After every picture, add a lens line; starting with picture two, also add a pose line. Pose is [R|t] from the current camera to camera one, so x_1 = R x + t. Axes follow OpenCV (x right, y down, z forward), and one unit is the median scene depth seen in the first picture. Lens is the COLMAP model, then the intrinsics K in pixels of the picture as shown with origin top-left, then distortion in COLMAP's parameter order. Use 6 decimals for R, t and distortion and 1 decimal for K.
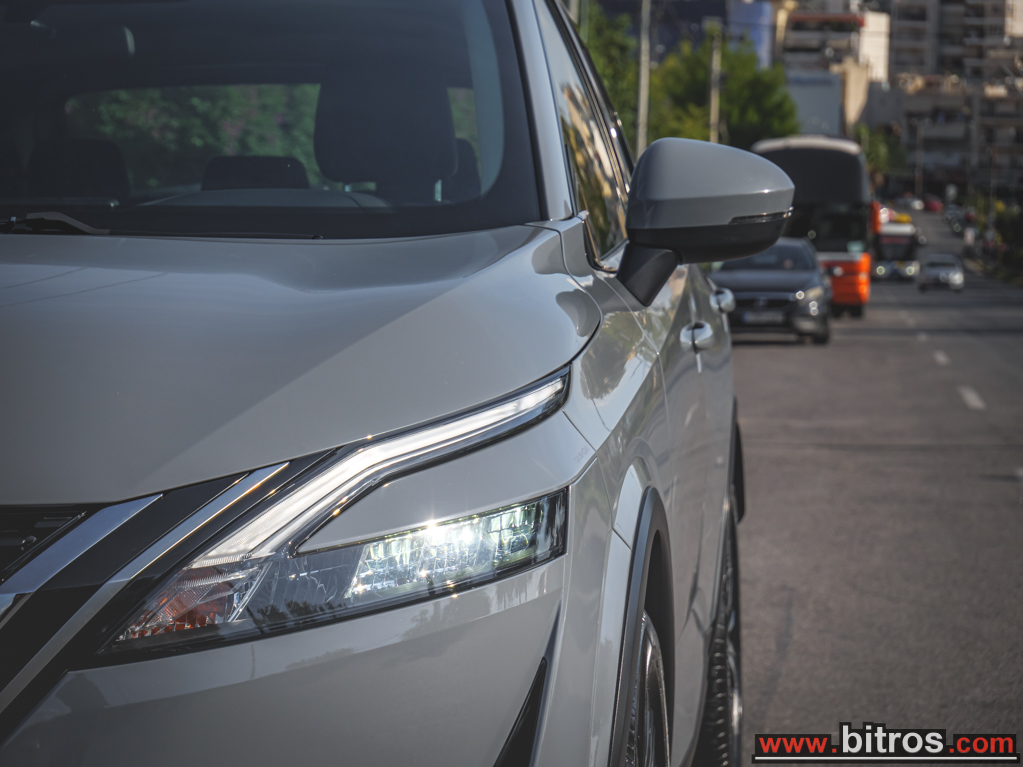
lens RADIAL K [[3510.9, 0, 511.4], [0, 3510.9, 382.0], [0, 0, 1]] dist [0.064958, 0.000000]
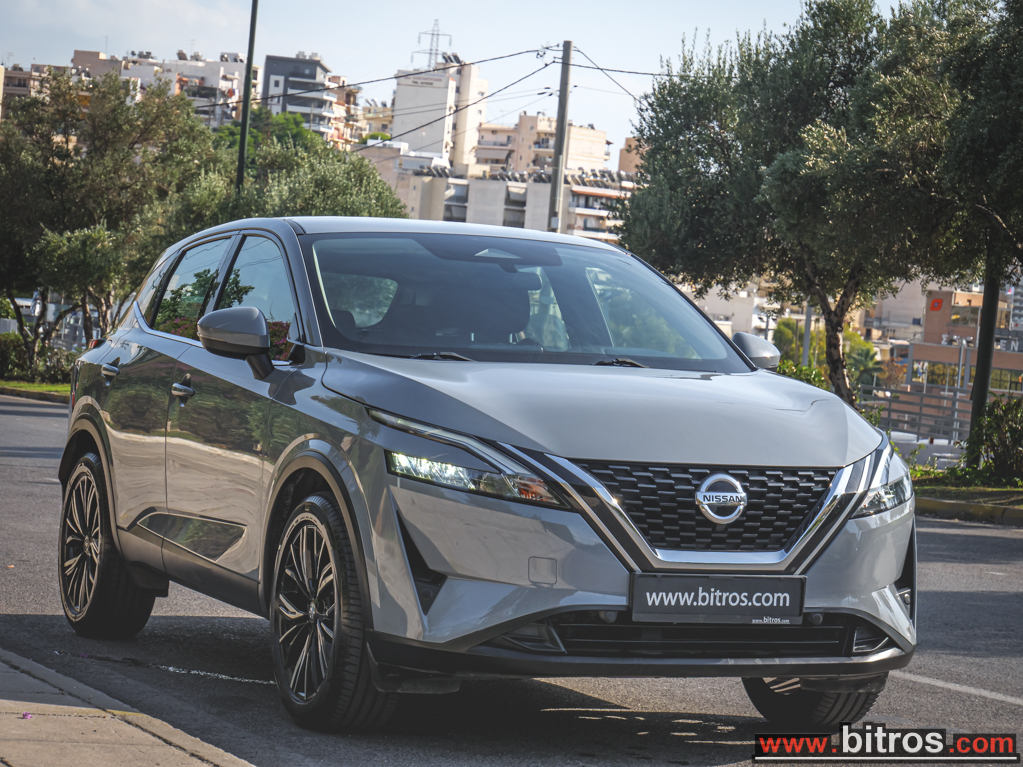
lens RADIAL K [[2925.4, 0, 520.3], [0, 2925.4, 382.7], [0, 0, 1]] dist [0.066162, 0.000000]
pose [[0.874449, 0.033930, 0.483930, -1.583093], [-0.027582, 0.999415, -0.020233, 0.020440], [-0.484333, 0.004345, 0.874873, -1.094619]]
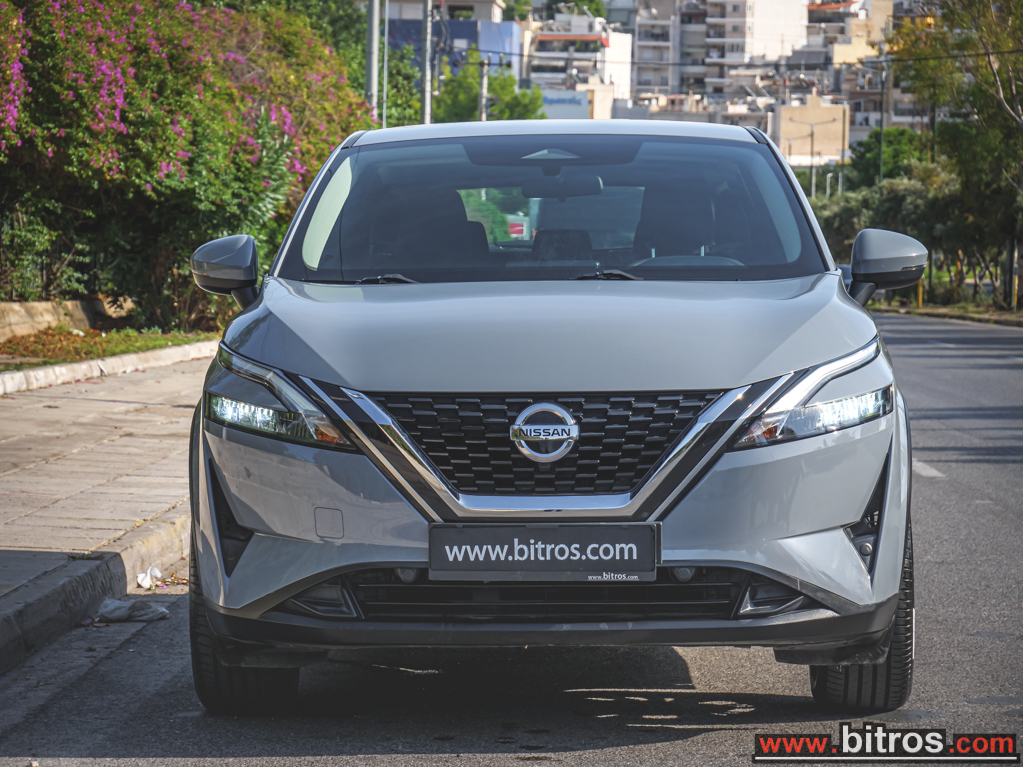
lens RADIAL K [[3510.9, 0, 512.5], [0, 3510.9, 385.9], [0, 0, 1]] dist [0.064958, 0.000000]
pose [[0.997202, -0.011445, 0.073866, -0.451566], [0.011730, 0.999925, -0.003434, 0.038681], [-0.073822, 0.004291, 0.997262, -1.485620]]
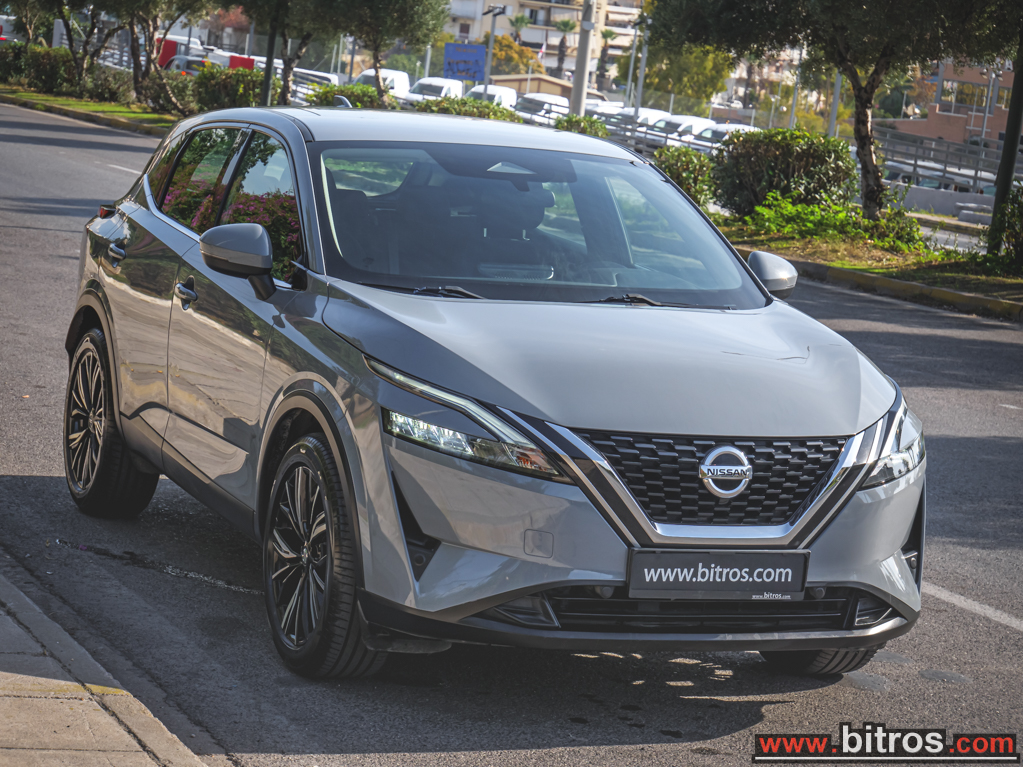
lens RADIAL K [[2823.7, 0, 504.1], [0, 2823.7, 384.7], [0, 0, 1]] dist [0.060628, 0.000000]
pose [[0.882073, 0.014804, 0.470879, -1.488007], [-0.062007, 0.994459, 0.084888, -0.190830], [-0.467014, -0.104075, 0.878104, -0.956491]]
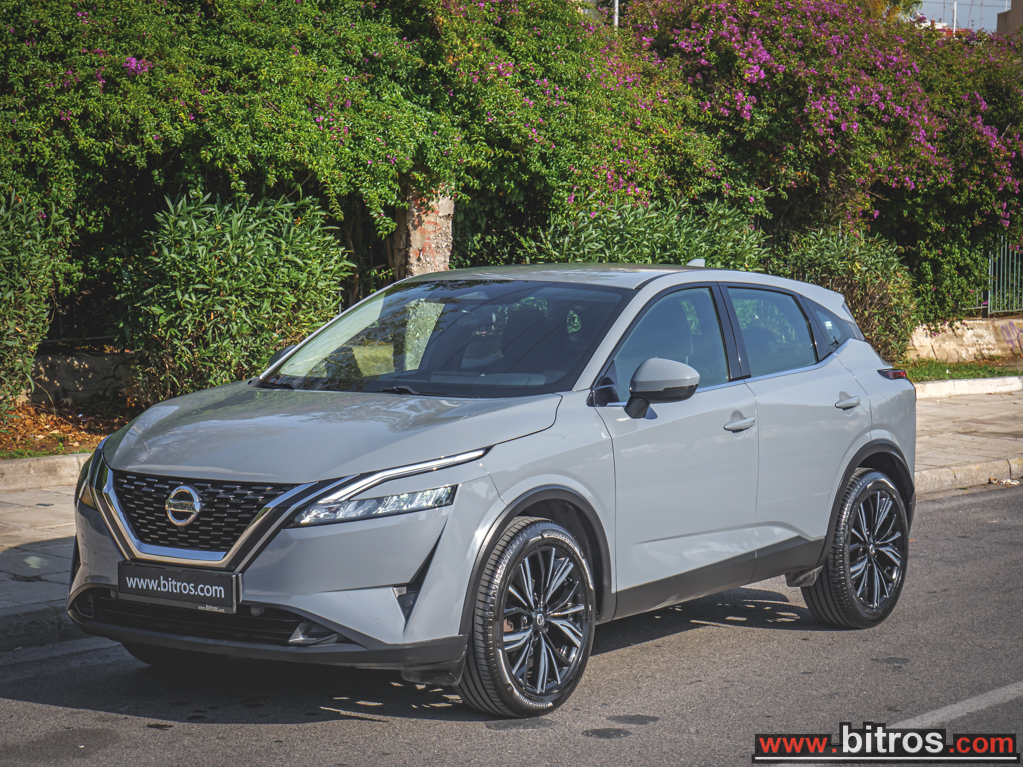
lens RADIAL K [[2353.9, 0, 513.6], [0, 2353.9, 387.4], [0, 0, 1]] dist [0.074489, 0.000000]
pose [[0.879106, 0.033848, -0.475422, 1.202586], [-0.026126, 0.999398, 0.022844, -0.123247], [0.475909, -0.007661, 0.879461, -1.006801]]
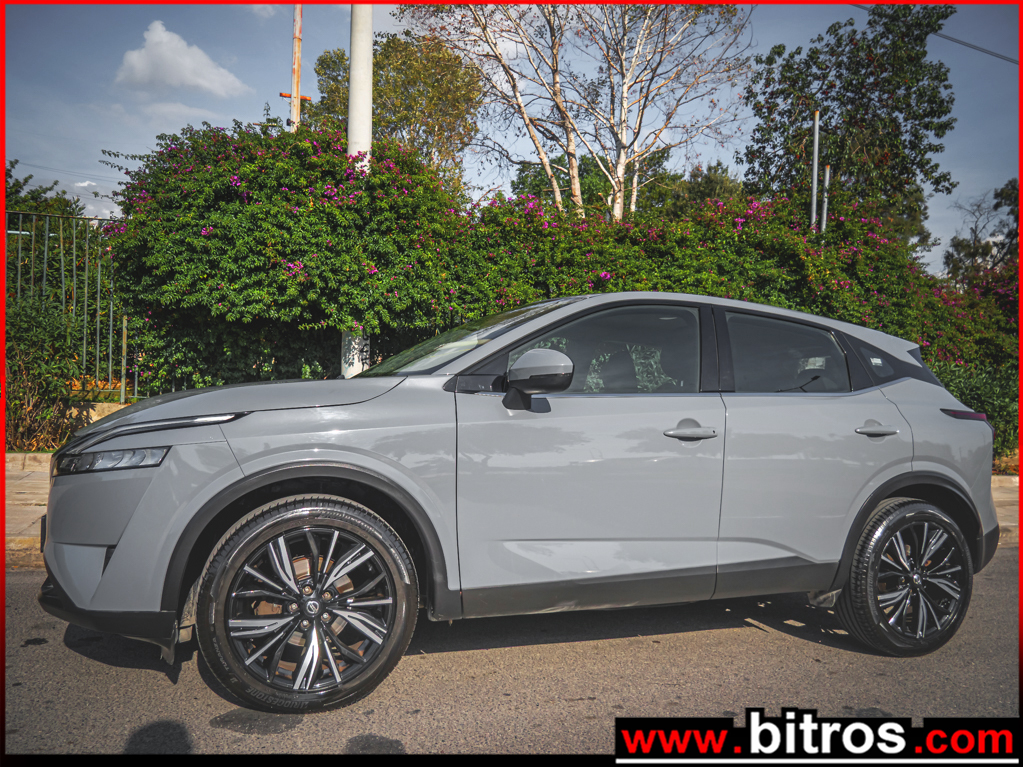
lens RADIAL K [[737.9, 0, 506.5], [0, 737.9, 384.0], [0, 0, 1]] dist [-0.050478, 0.030225]
pose [[0.437459, -0.018047, -0.899057, 0.779605], [-0.077080, 0.995366, -0.057485, -0.011616], [0.895929, 0.094447, 0.434041, 1.052065]]
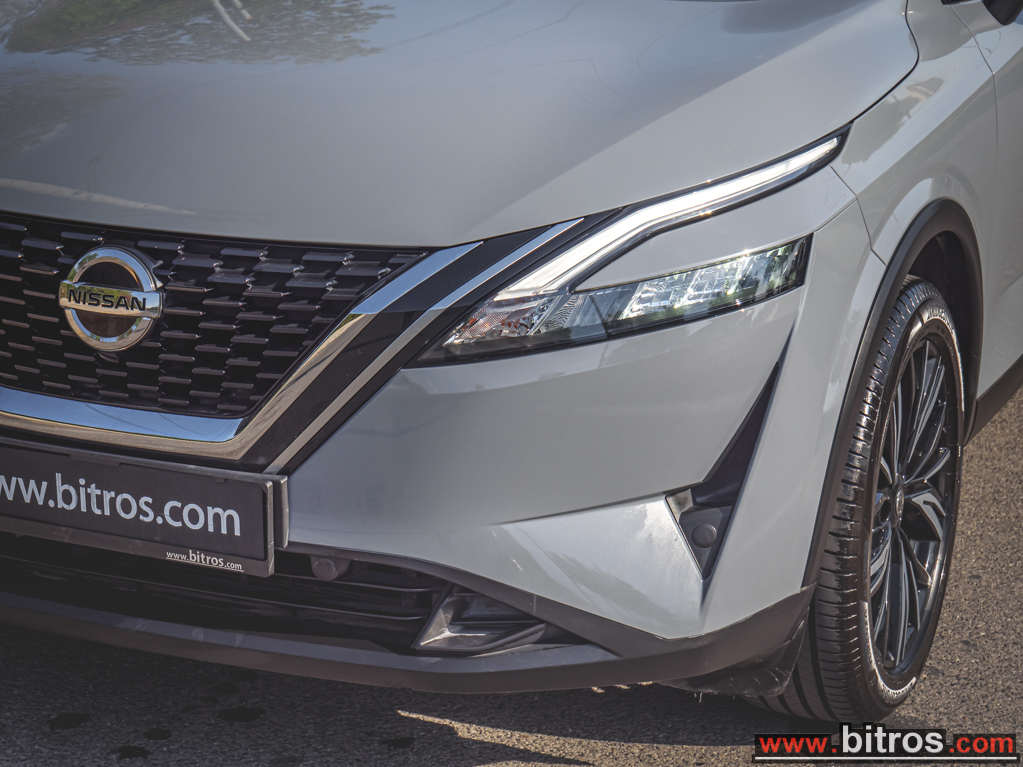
lens RADIAL K [[2541.0, 0, 506.4], [0, 2541.0, 380.9], [0, 0, 1]] dist [0.056885, 0.000000]
pose [[0.953848, 0.093694, -0.285298, 0.200684], [-0.028721, 0.974188, 0.223906, -0.139064], [0.298912, -0.205378, 0.931918, 0.051358]]
